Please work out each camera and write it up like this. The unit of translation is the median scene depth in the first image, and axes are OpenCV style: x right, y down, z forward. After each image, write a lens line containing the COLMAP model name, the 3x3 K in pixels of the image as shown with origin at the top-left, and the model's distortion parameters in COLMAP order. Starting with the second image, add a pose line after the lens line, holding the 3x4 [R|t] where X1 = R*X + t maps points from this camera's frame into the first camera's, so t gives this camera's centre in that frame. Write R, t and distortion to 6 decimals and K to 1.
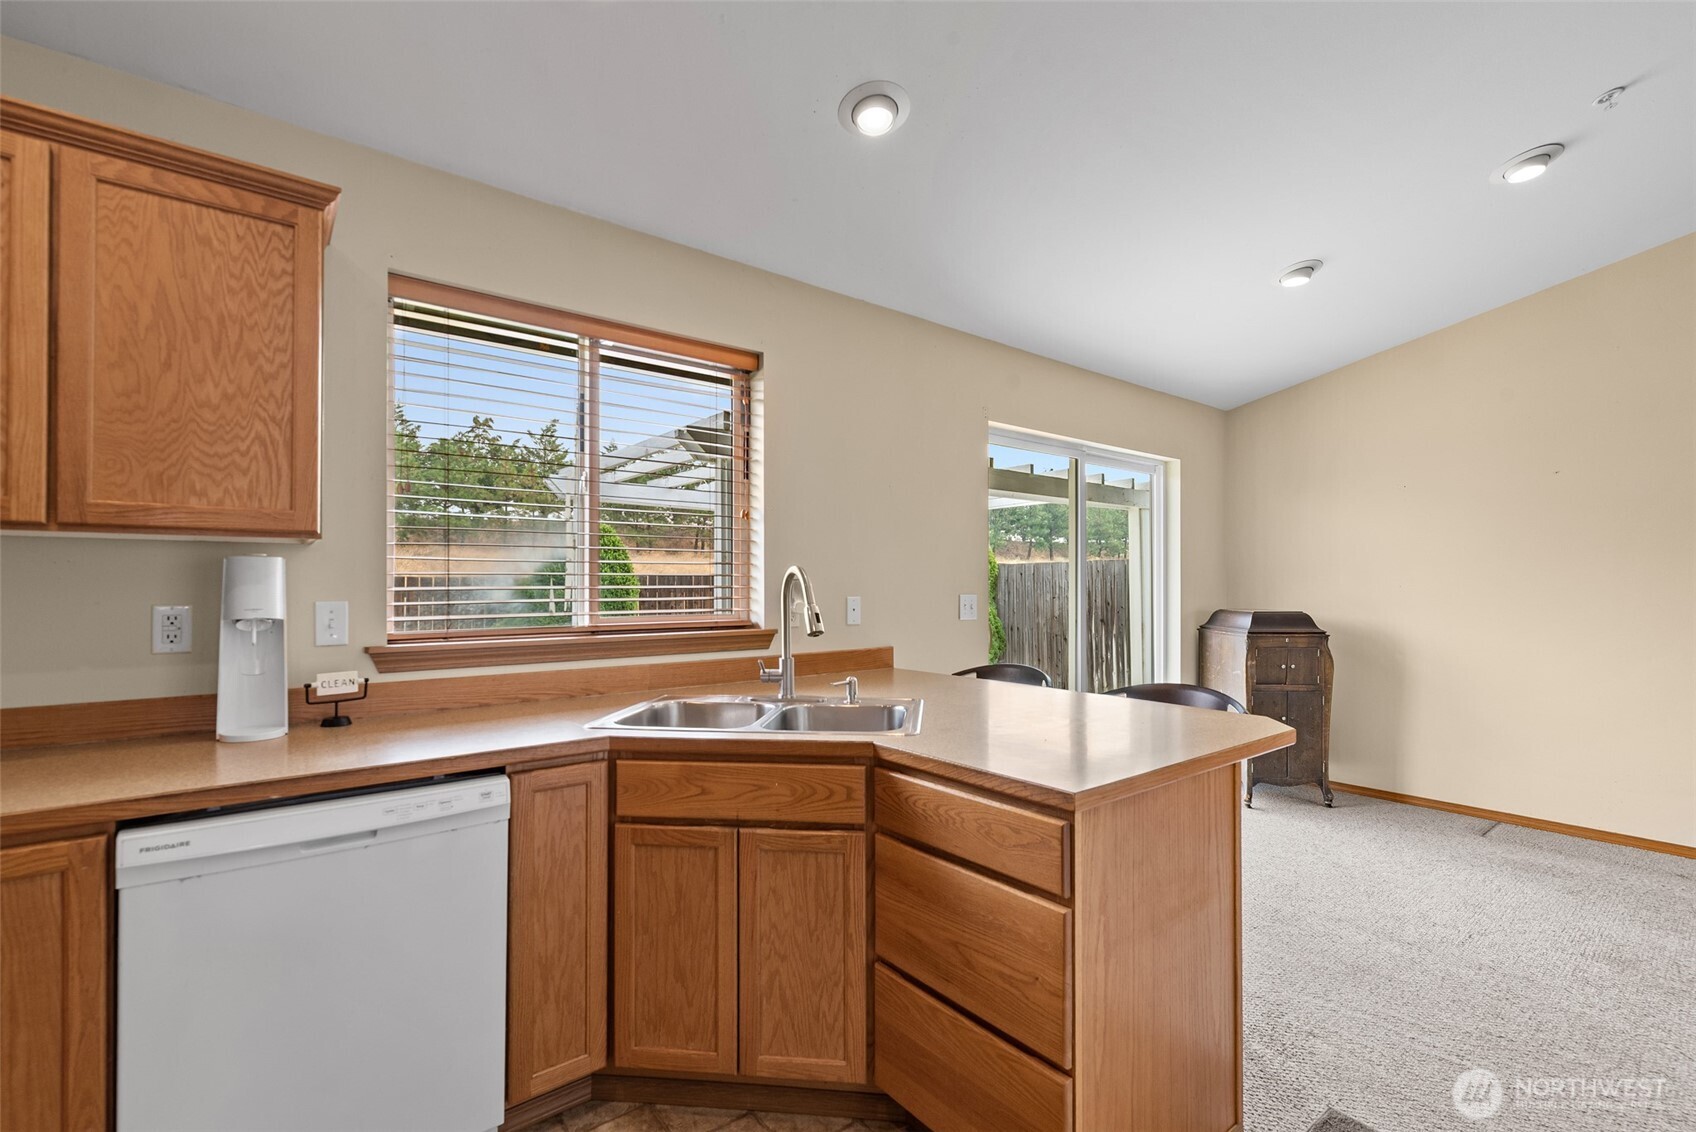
lens RADIAL K [[761.8, 0, 888.1], [0, 761.8, 575.2], [0, 0, 1]] dist [0.001199, -0.000356]
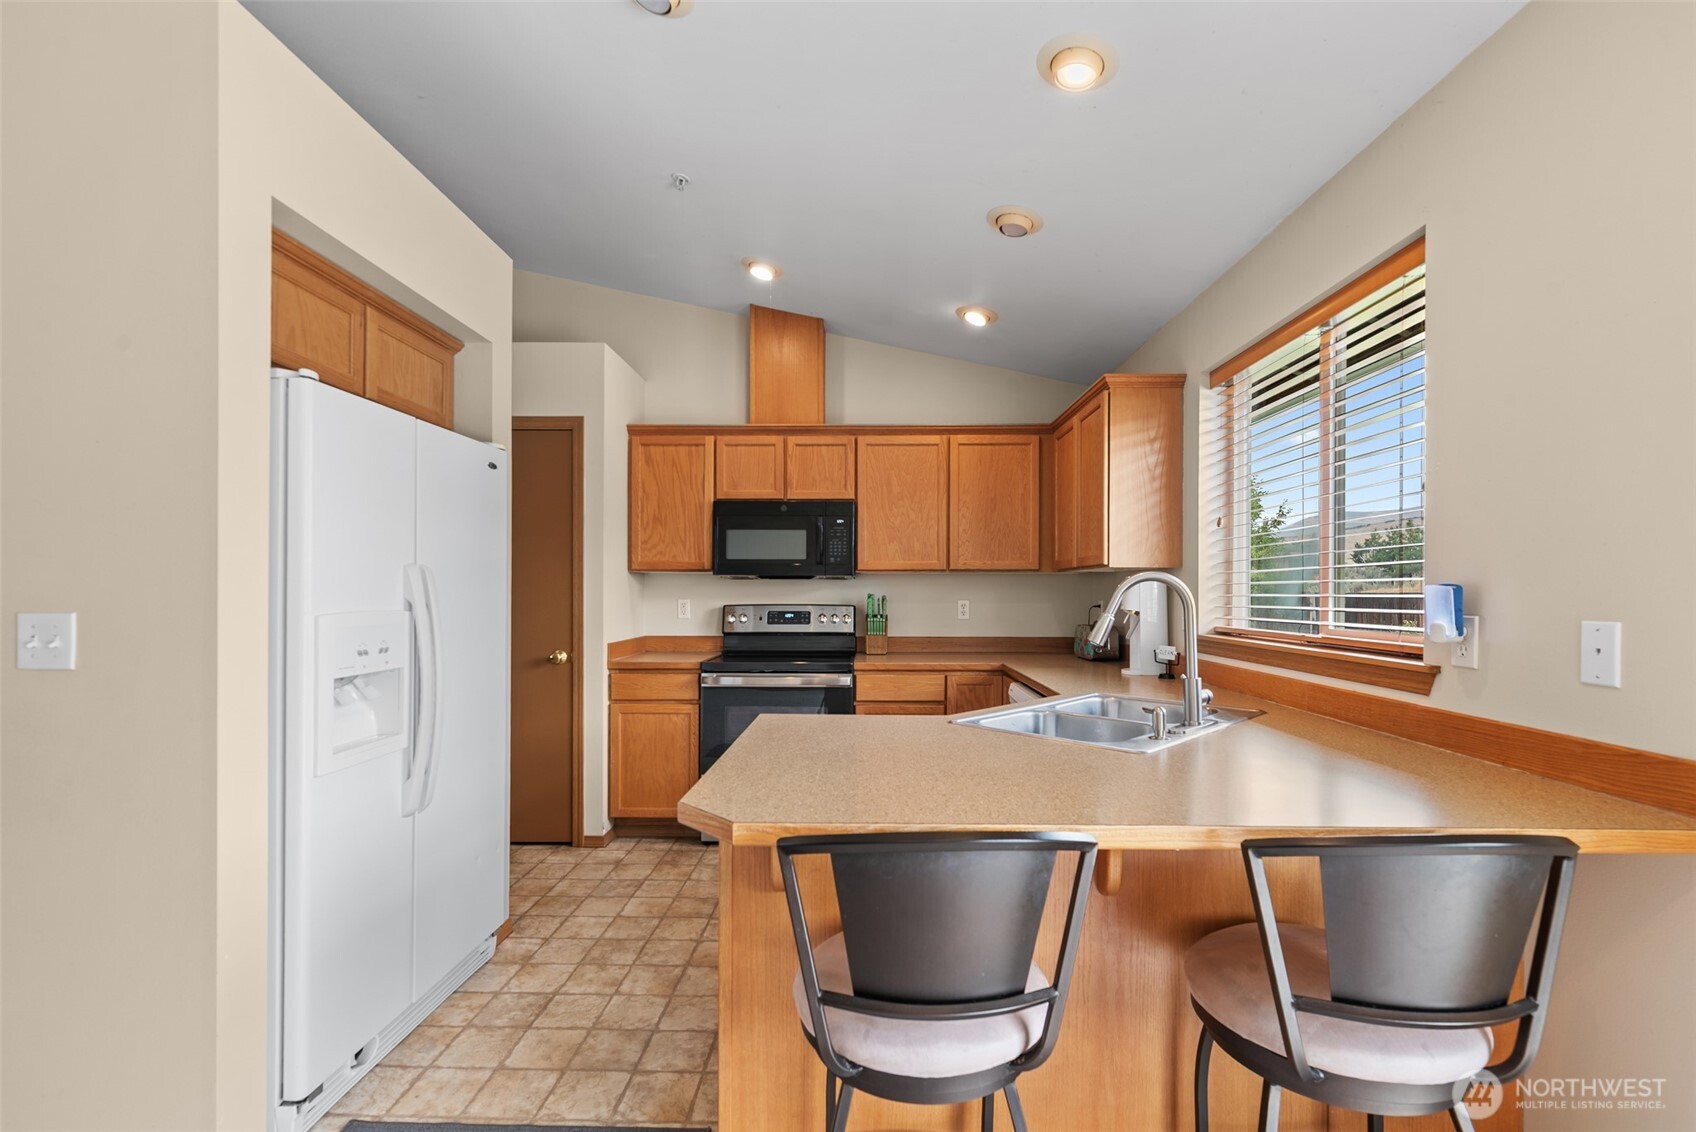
lens RADIAL K [[735.8, 0, 850.3], [0, 735.8, 592.6], [0, 0, 1]] dist [0.000239, -0.000074]
pose [[-0.661332, -0.000289, -0.750094, 0.659124], [0.006840, 0.999956, -0.006416, 0.013305], [0.750062, -0.009374, -0.661301, 1.116247]]
